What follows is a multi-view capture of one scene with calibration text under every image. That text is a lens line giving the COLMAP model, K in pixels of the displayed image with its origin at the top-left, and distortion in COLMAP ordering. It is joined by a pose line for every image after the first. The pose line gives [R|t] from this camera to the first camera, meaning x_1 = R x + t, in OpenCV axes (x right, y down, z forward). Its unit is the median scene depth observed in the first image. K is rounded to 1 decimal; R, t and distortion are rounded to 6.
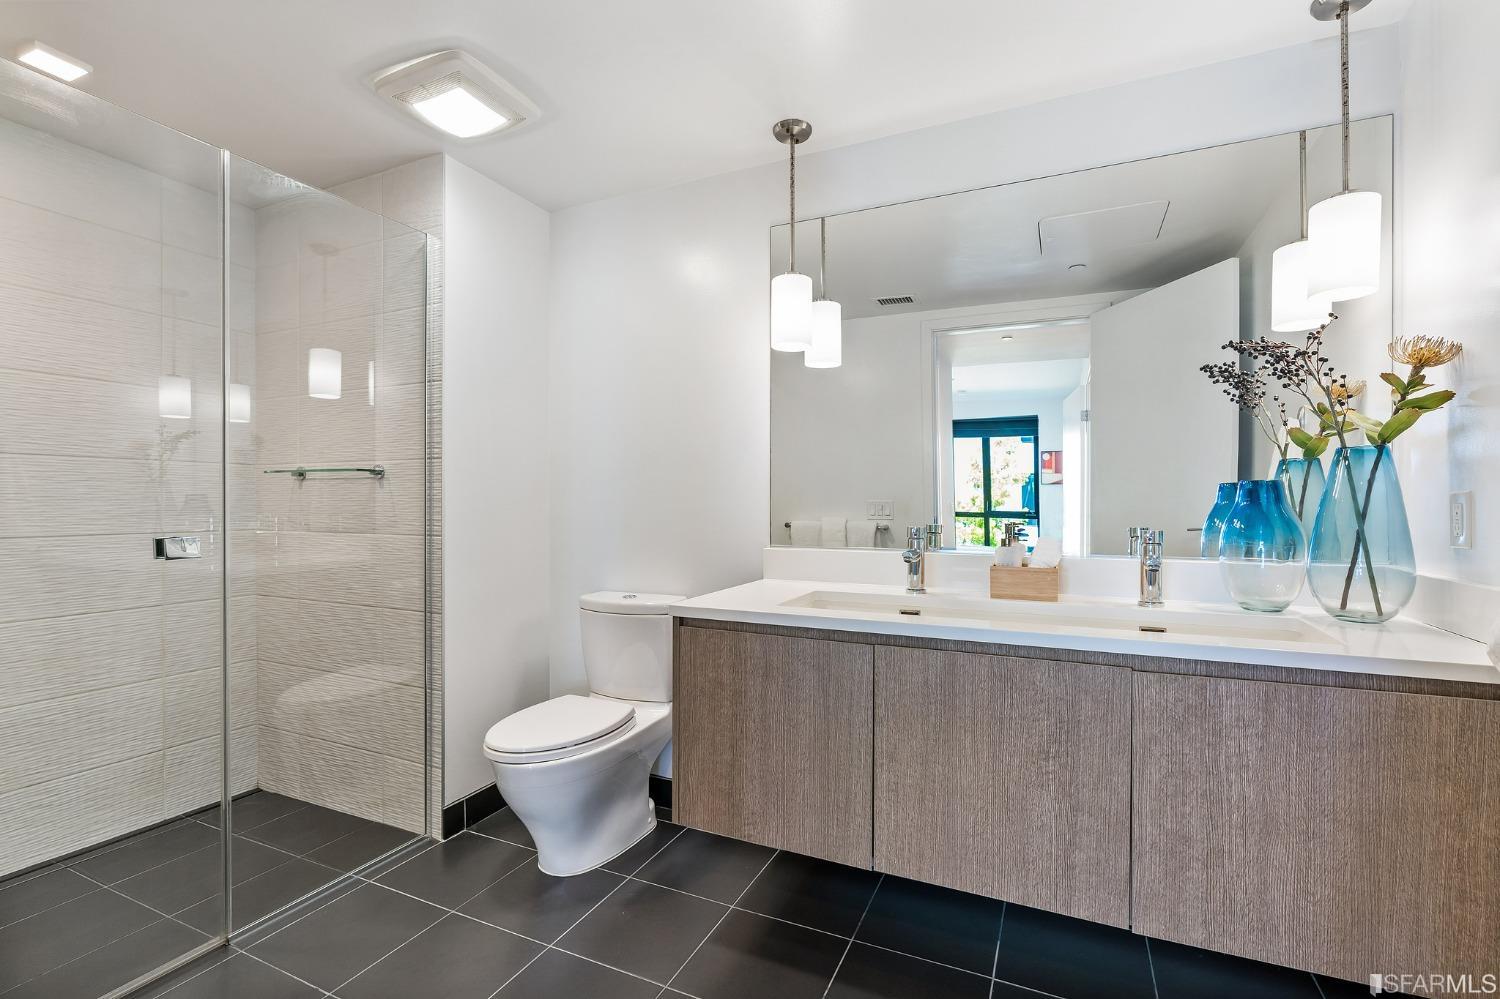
lens RADIAL K [[678.1, 0, 753.9], [0, 678.1, 505.1], [0, 0, 1]] dist [-0.006147, 0.001542]
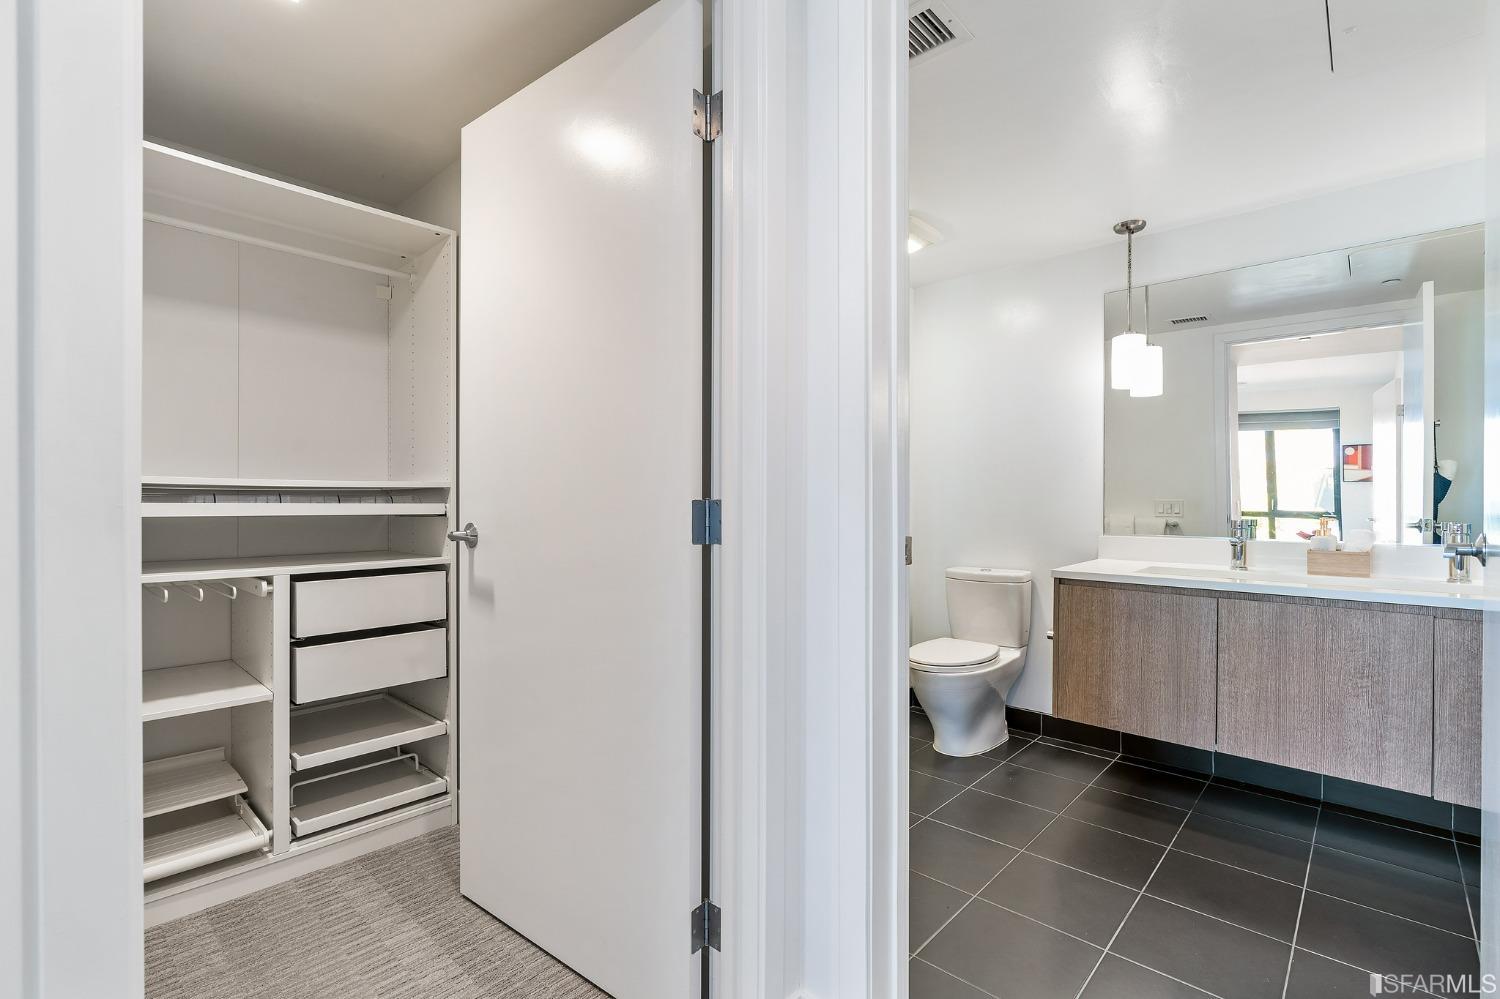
lens RADIAL K [[684.5, 0, 750.0], [0, 684.5, 499.5], [0, 0, 1]] dist [-0.011551, 0.005113]
pose [[0.951601, 0.003225, -0.307318, -0.266550], [-0.004654, 0.999982, -0.003916, 0.001365], [0.307300, 0.005157, 0.951599, -0.574656]]
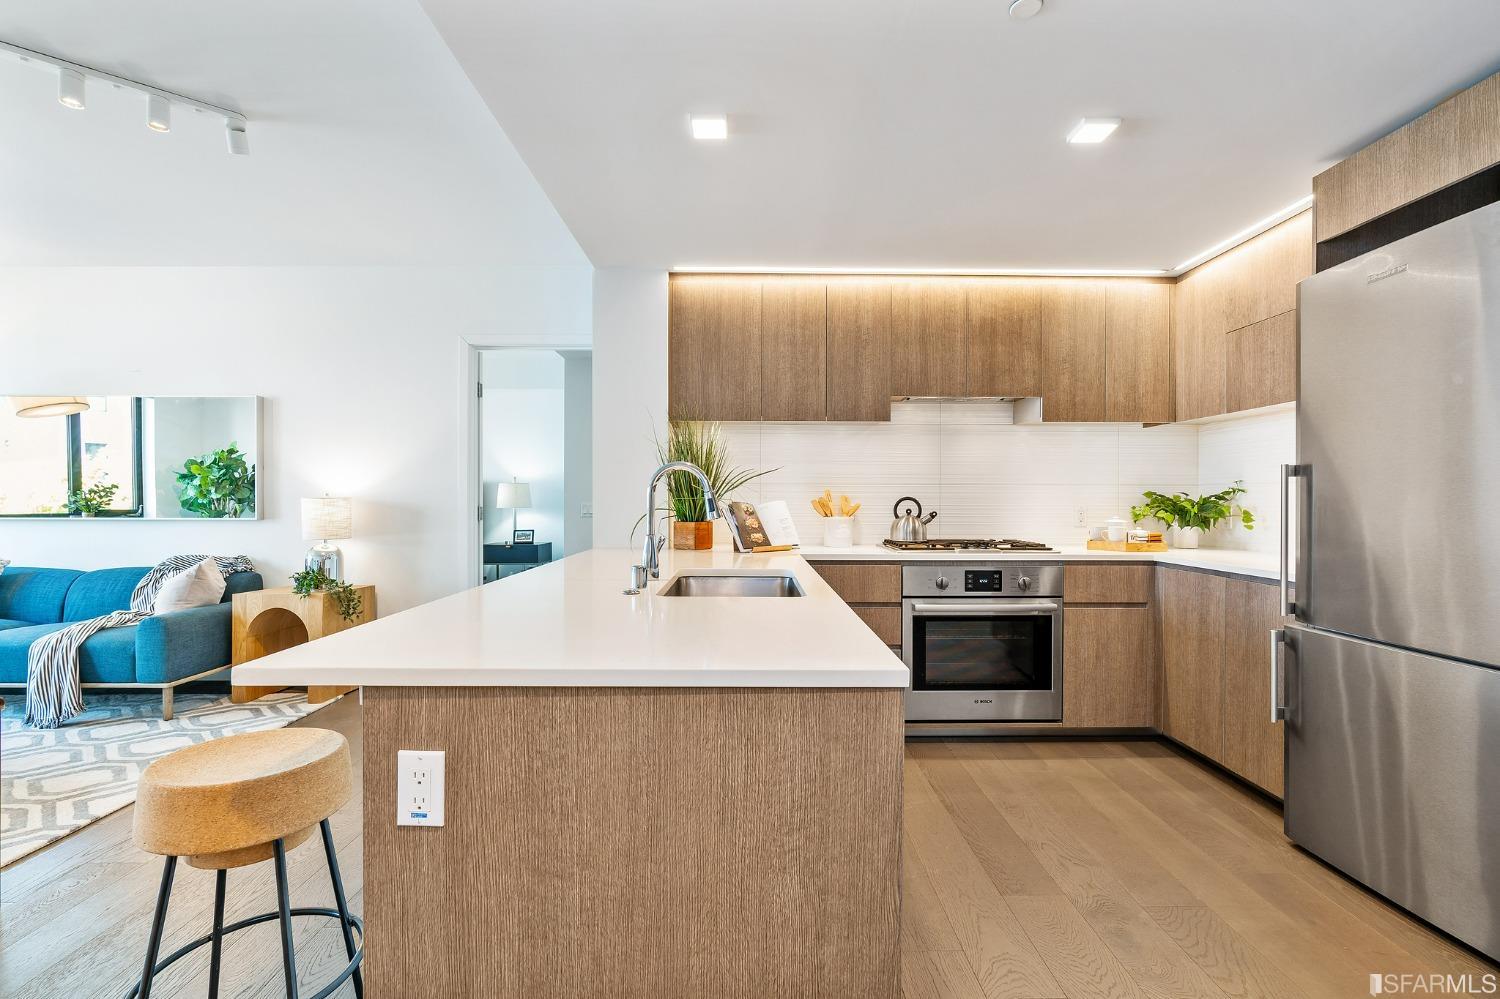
lens RADIAL K [[678.1, 0, 753.9], [0, 678.1, 505.1], [0, 0, 1]] dist [-0.006147, 0.001542]
pose [[0.904482, -0.002595, 0.426503, 0.049697], [0.000889, 0.999991, 0.004198, 0.000817], [-0.426510, -0.003417, 0.904476, 0.231757]]
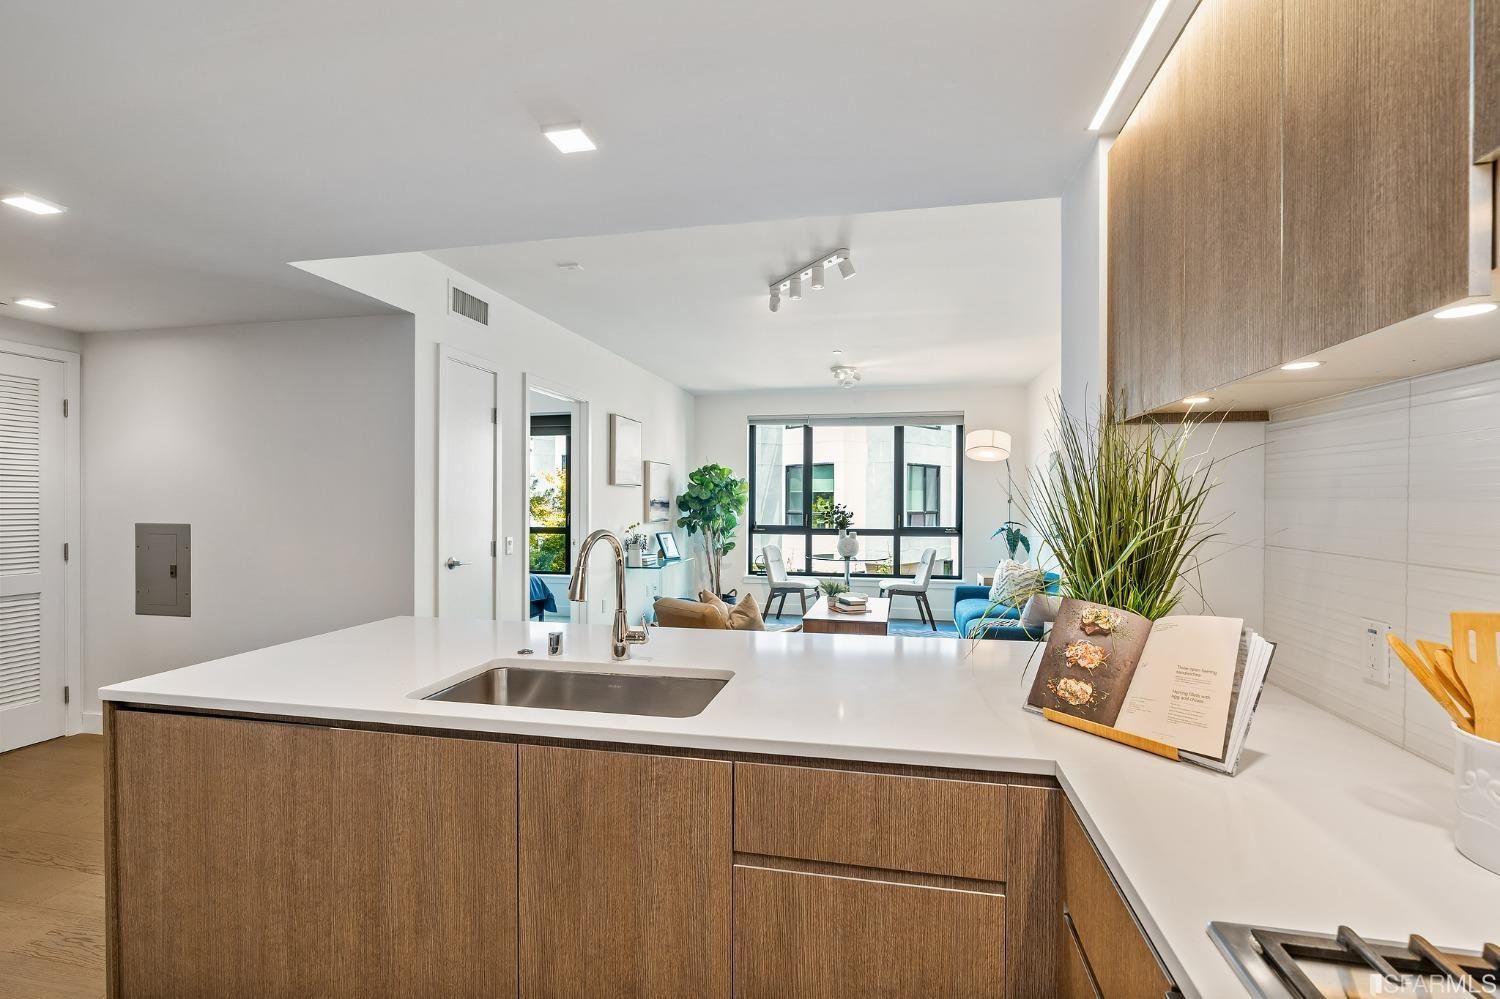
lens RADIAL K [[678.1, 0, 753.9], [0, 678.1, 505.1], [0, 0, 1]] dist [-0.006147, 0.001542]
pose [[0.224414, 0.006519, -0.974472, 1.404940], [-0.007953, 0.999957, 0.004858, -0.106655], [0.974461, 0.006660, 0.224456, 1.281880]]
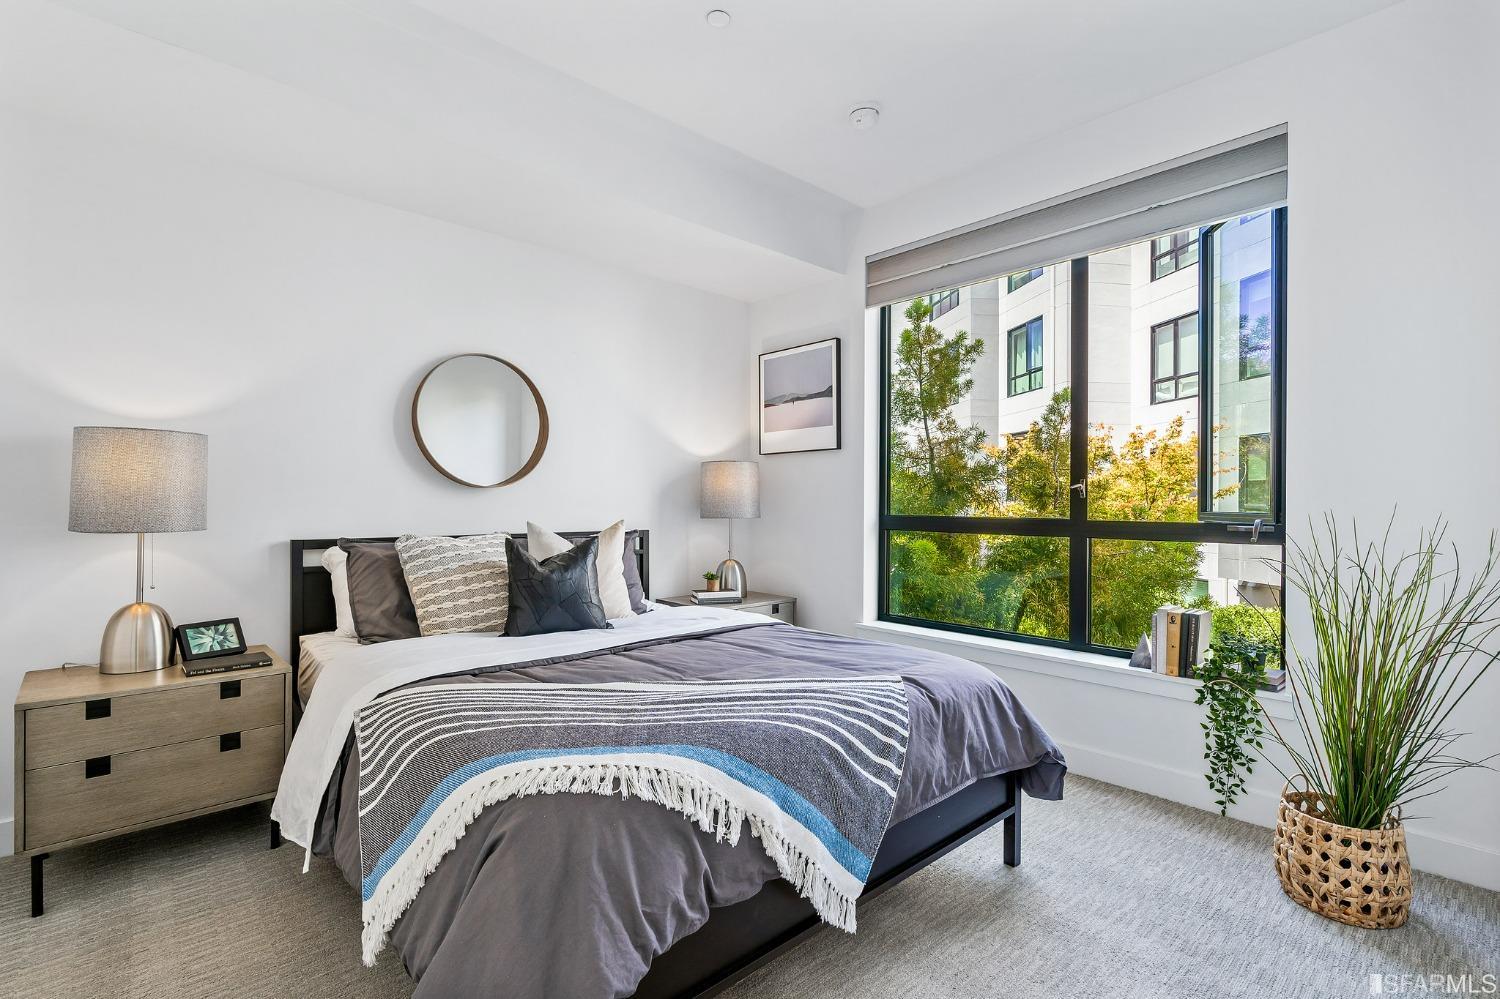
lens RADIAL K [[698.3, 0, 751.3], [0, 698.3, 498.7], [0, 0, 1]] dist [-0.002138, 0.000739]
pose [[-0.381973, -0.004450, -0.924163, -1.201305], [-0.008197, 0.999965, -0.001427, 0.023765], [0.924137, 0.007030, -0.381996, 1.028294]]
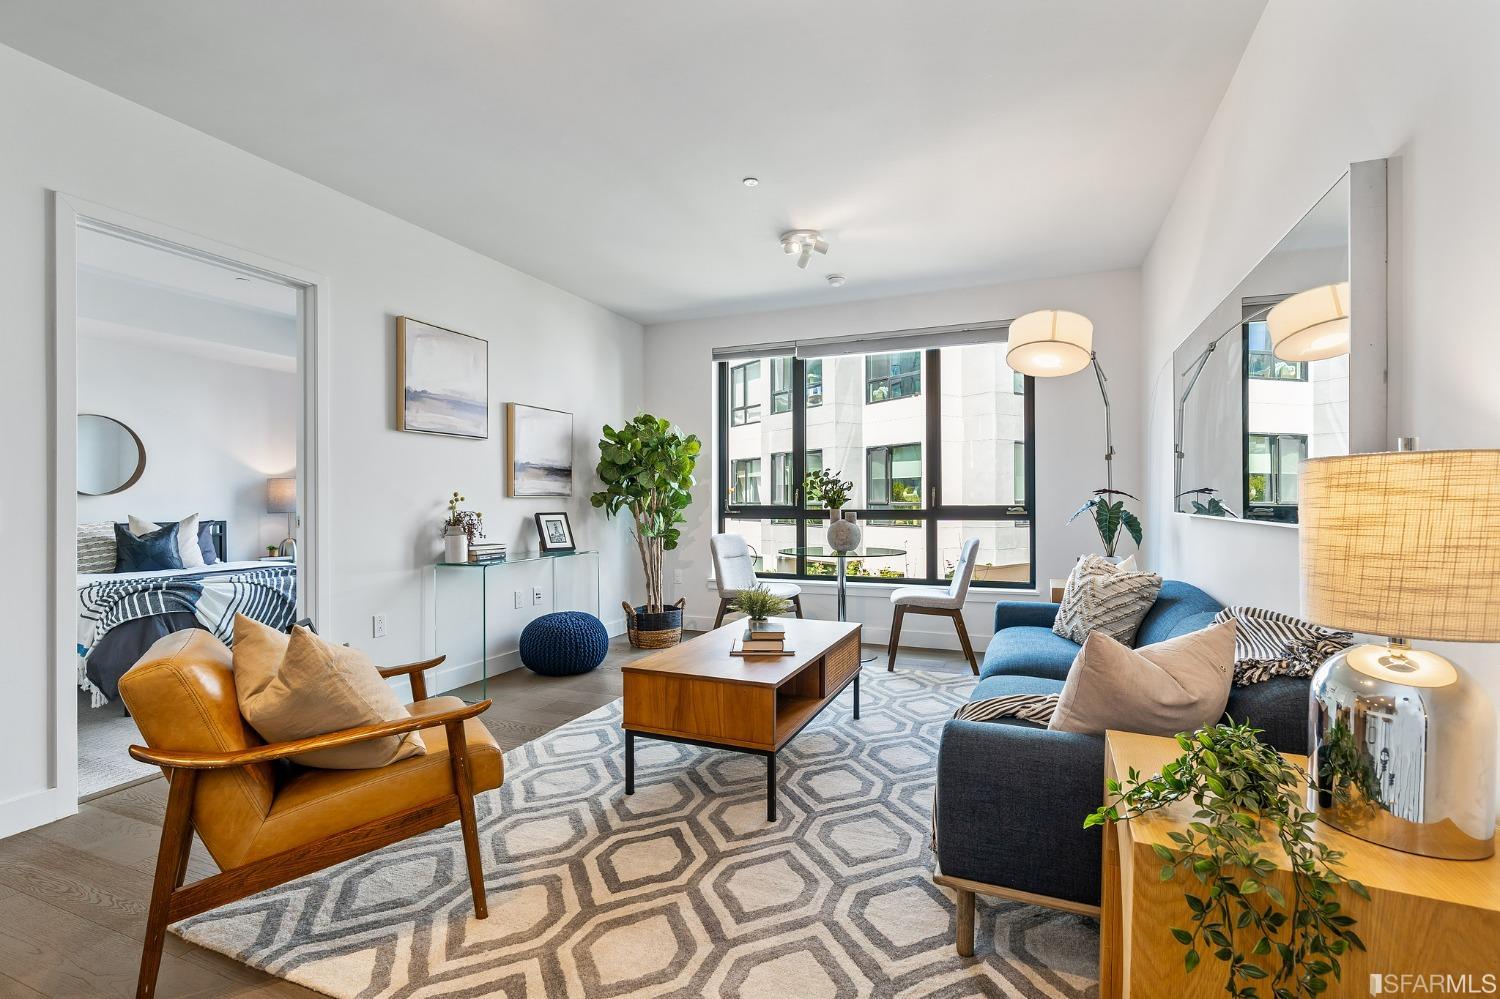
lens RADIAL K [[684.5, 0, 750.0], [0, 684.5, 499.5], [0, 0, 1]] dist [-0.011551, 0.005113]
pose [[0.034279, -0.001488, -0.999411, 0.239545], [0.000238, 0.999999, -0.001480, 0.018924], [0.999412, -0.000187, 0.034279, 2.260685]]
